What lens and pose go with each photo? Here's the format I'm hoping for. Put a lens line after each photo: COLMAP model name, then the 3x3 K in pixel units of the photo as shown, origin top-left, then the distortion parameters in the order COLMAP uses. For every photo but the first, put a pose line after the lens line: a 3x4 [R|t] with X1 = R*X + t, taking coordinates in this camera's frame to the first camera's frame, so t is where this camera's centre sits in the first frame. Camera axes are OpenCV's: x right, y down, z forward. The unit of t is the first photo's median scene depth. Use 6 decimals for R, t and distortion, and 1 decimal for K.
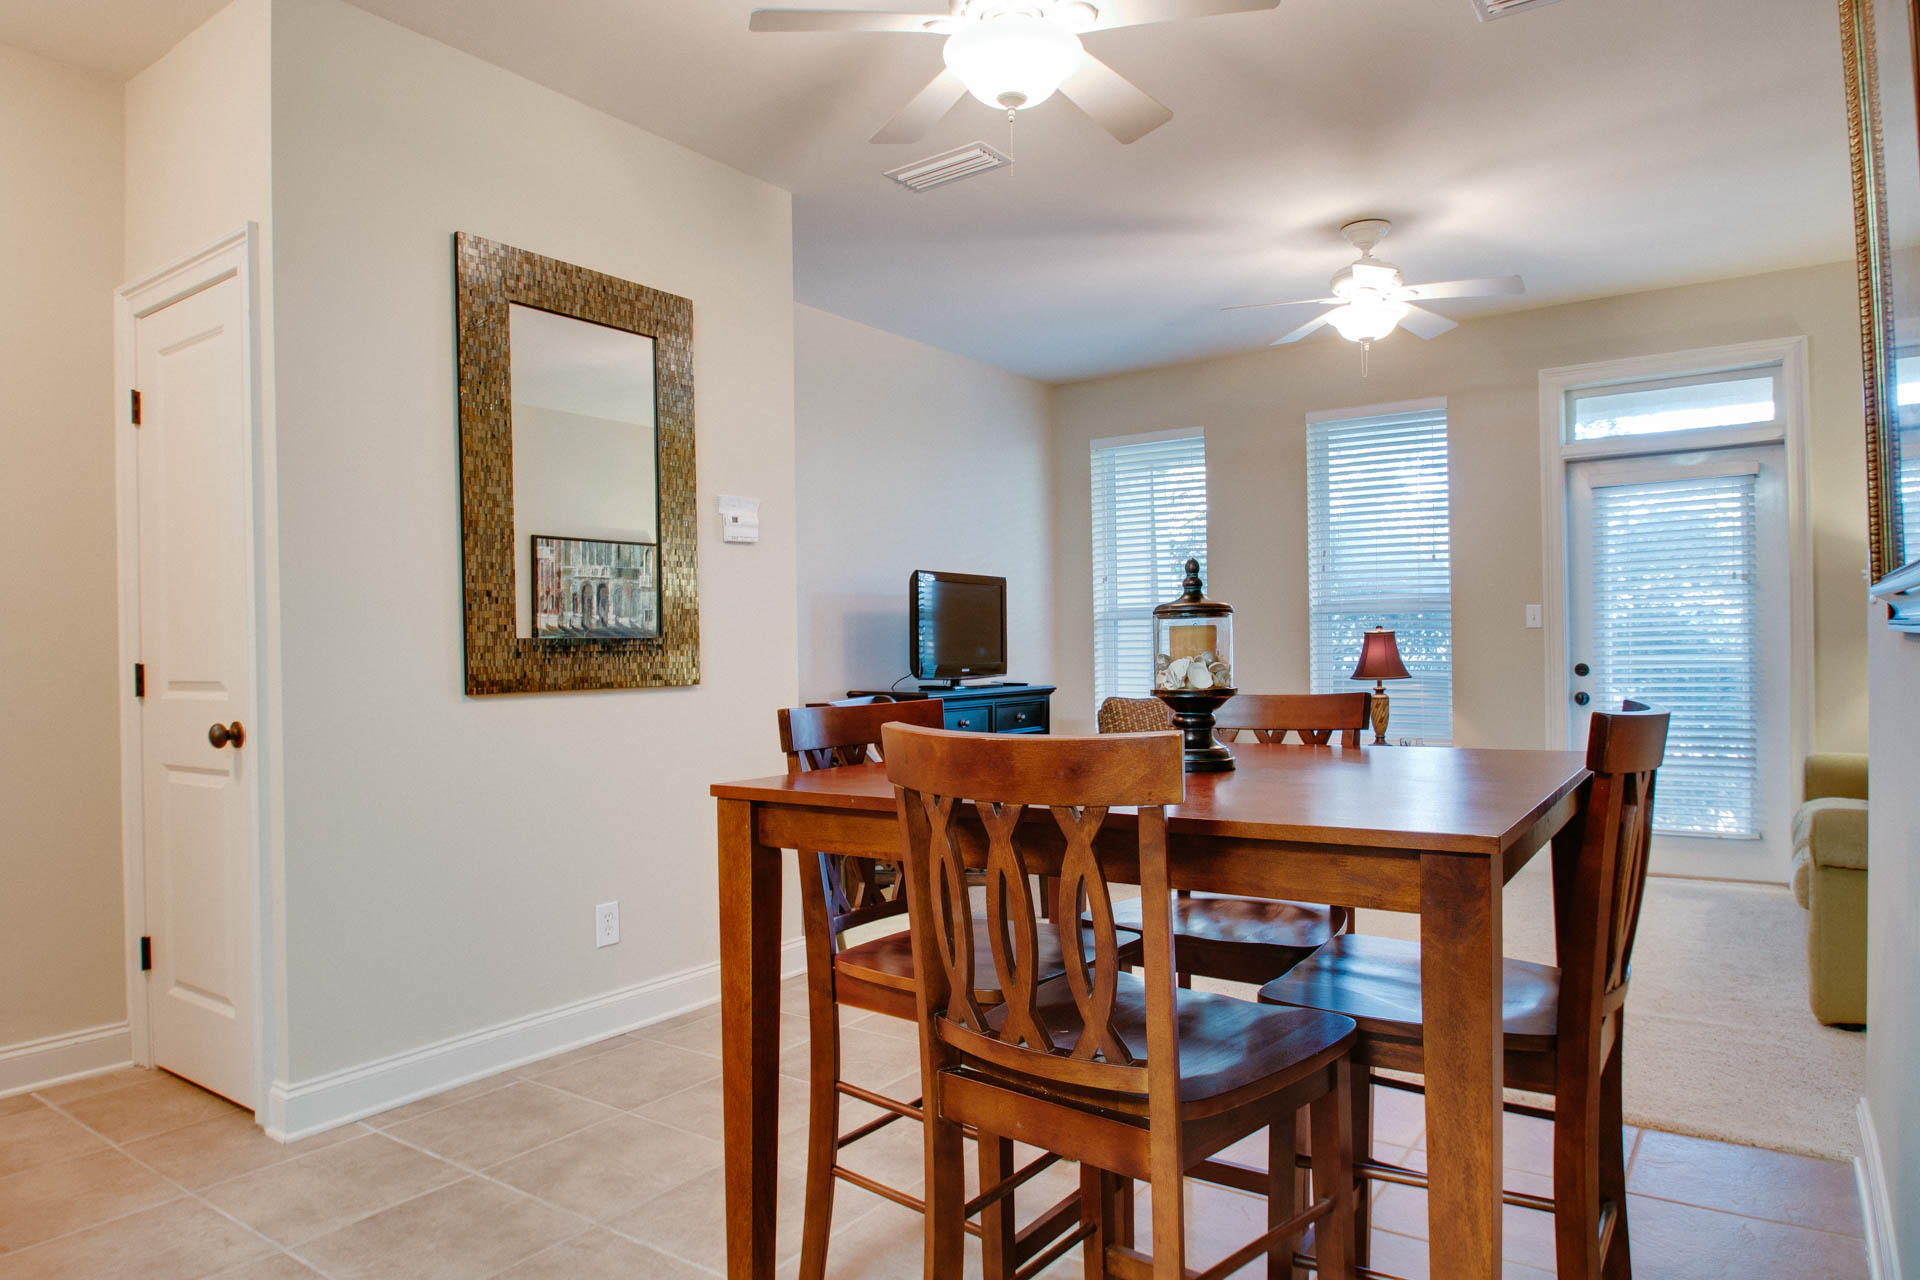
lens RADIAL K [[1177.5, 0, 964.5], [0, 1177.5, 662.5], [0, 0, 1]] dist [-0.015508, 0.001139]
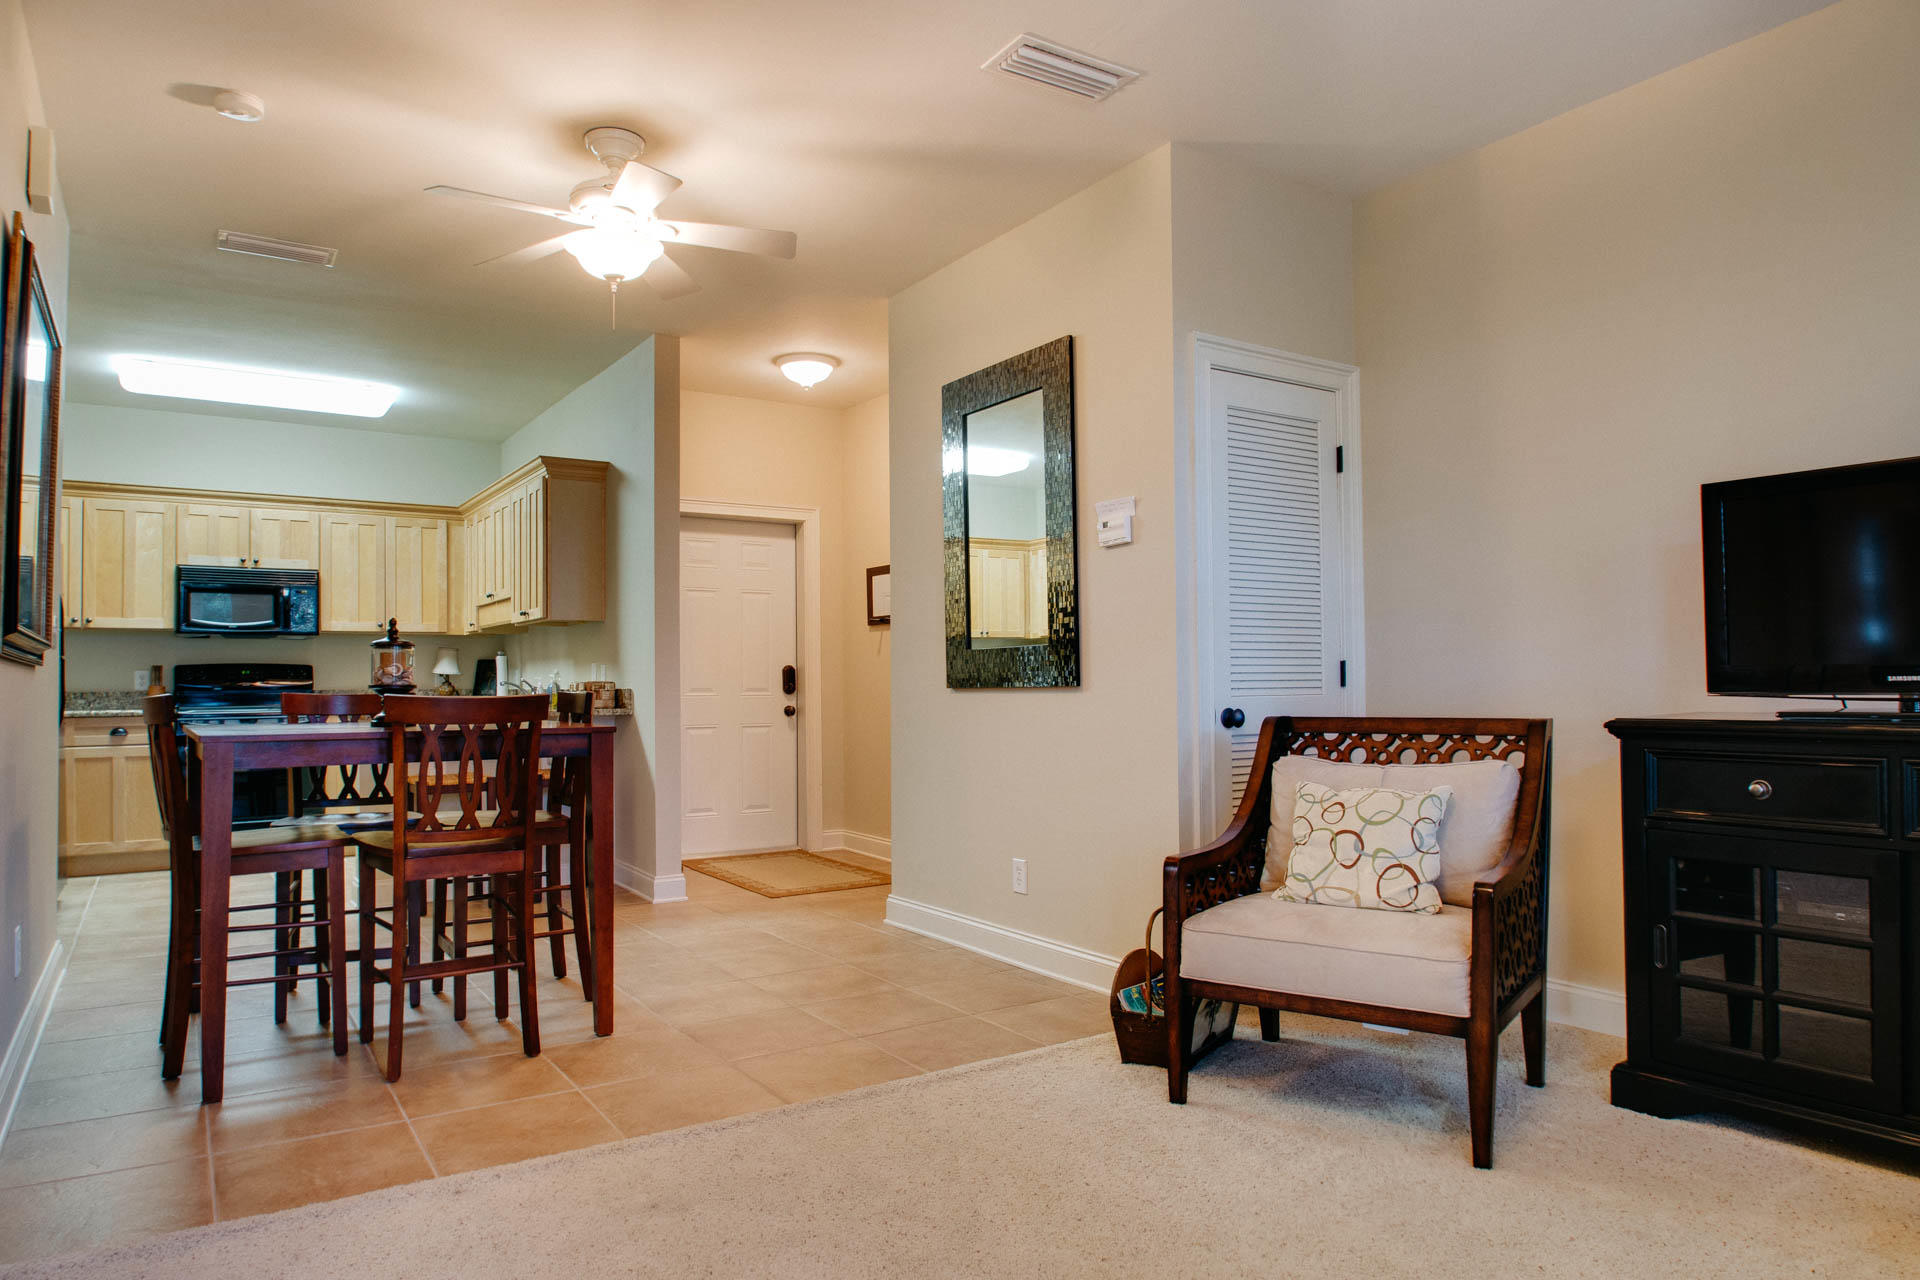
lens RADIAL K [[1197.2, 0, 960.0], [0, 1197.2, 640.0], [0, 0, 1]] dist [-0.020051, -0.000123]
pose [[-0.353248, -0.010720, -0.935468, 0.541495], [0.012234, 0.999796, -0.016077, -0.004749], [0.935450, -0.017123, -0.353045, 0.830562]]
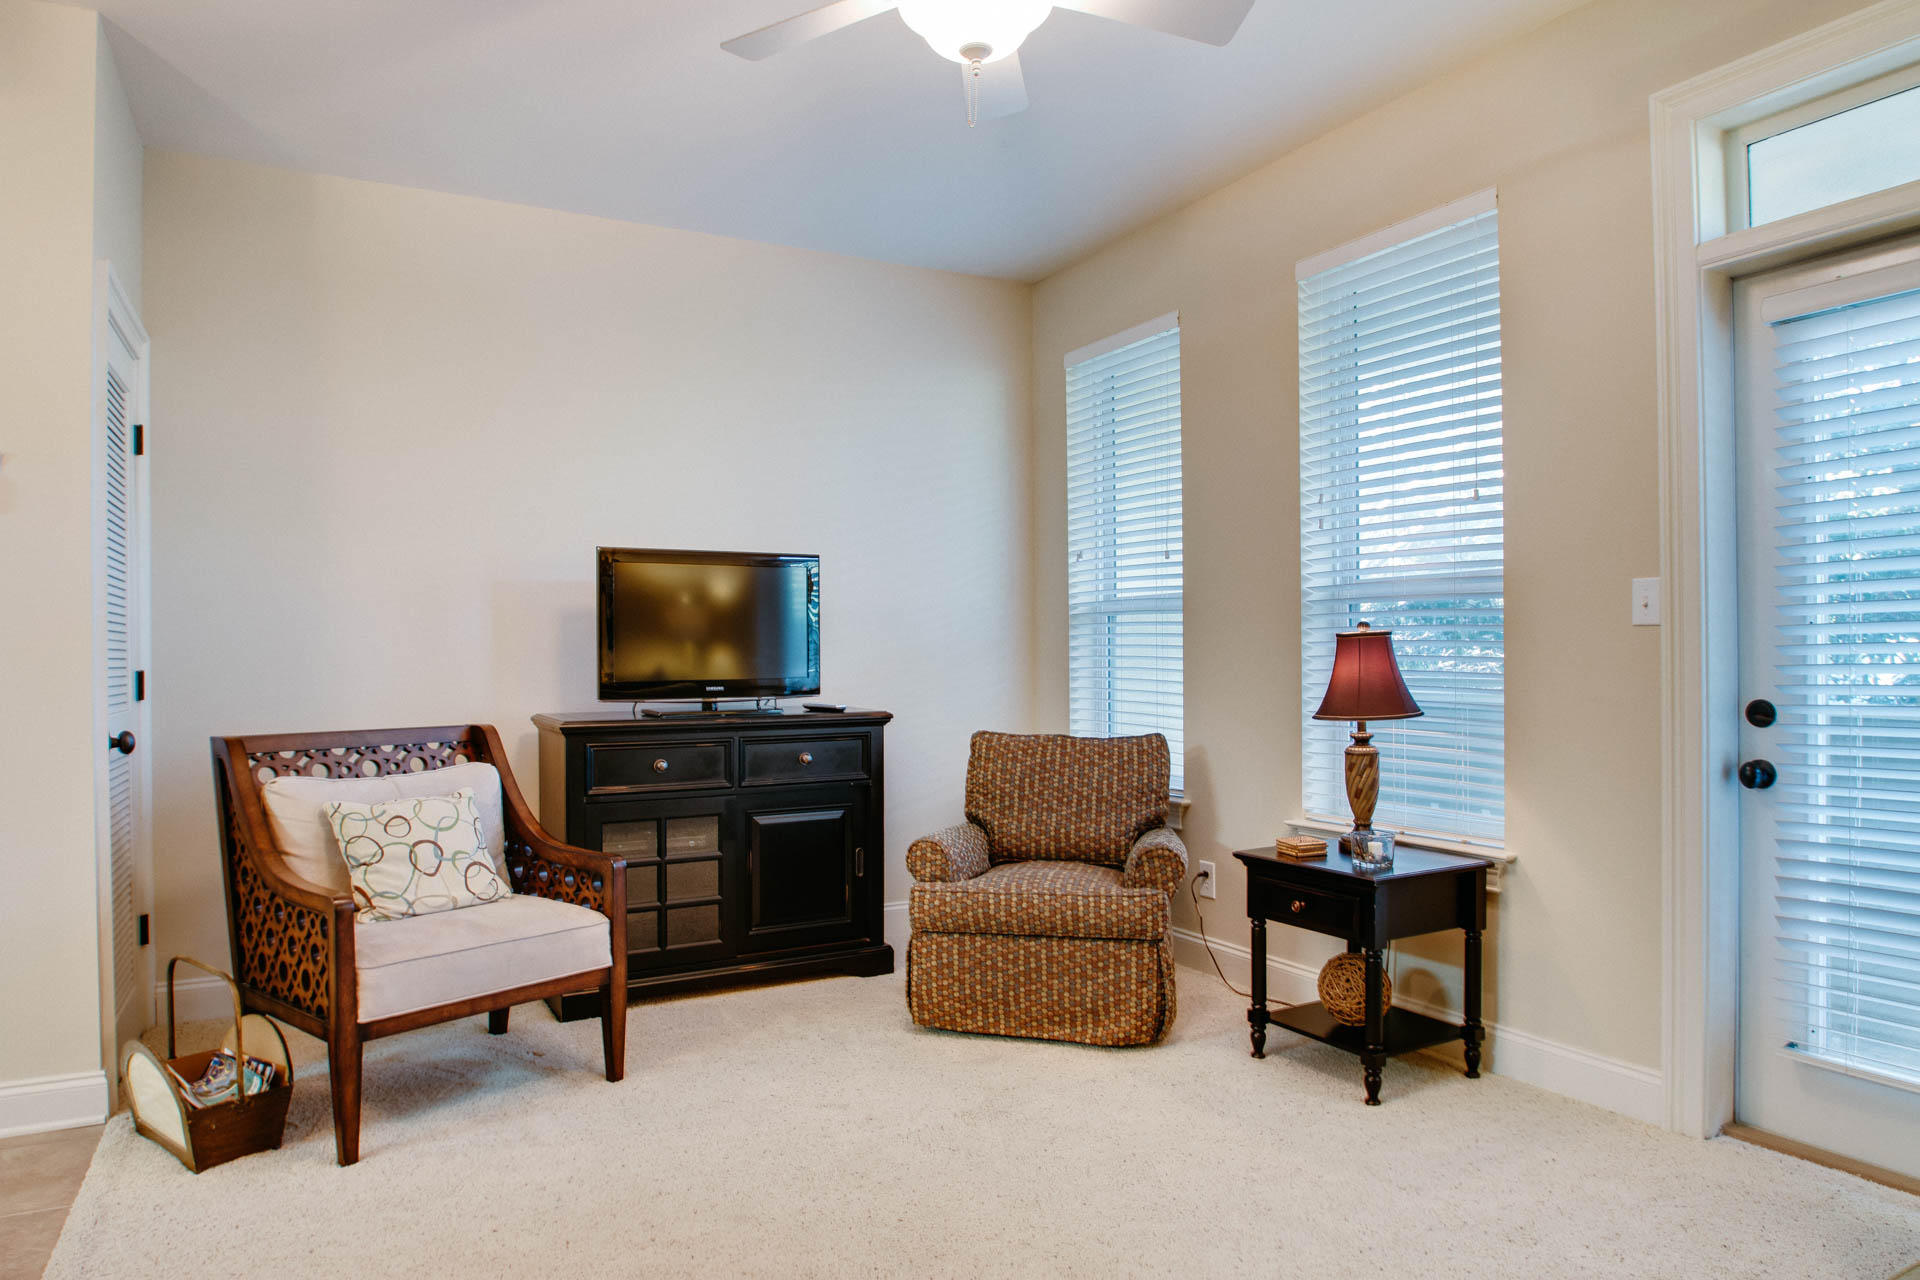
lens RADIAL K [[1202.1, 0, 958.4], [0, 1202.1, 661.8], [0, 0, 1]] dist [-0.009350, 0.000654]
pose [[0.902904, 0.011688, -0.429684, 0.442510], [-0.011452, 0.999930, 0.003134, -0.012526], [0.429690, 0.002091, 0.902974, 0.423547]]
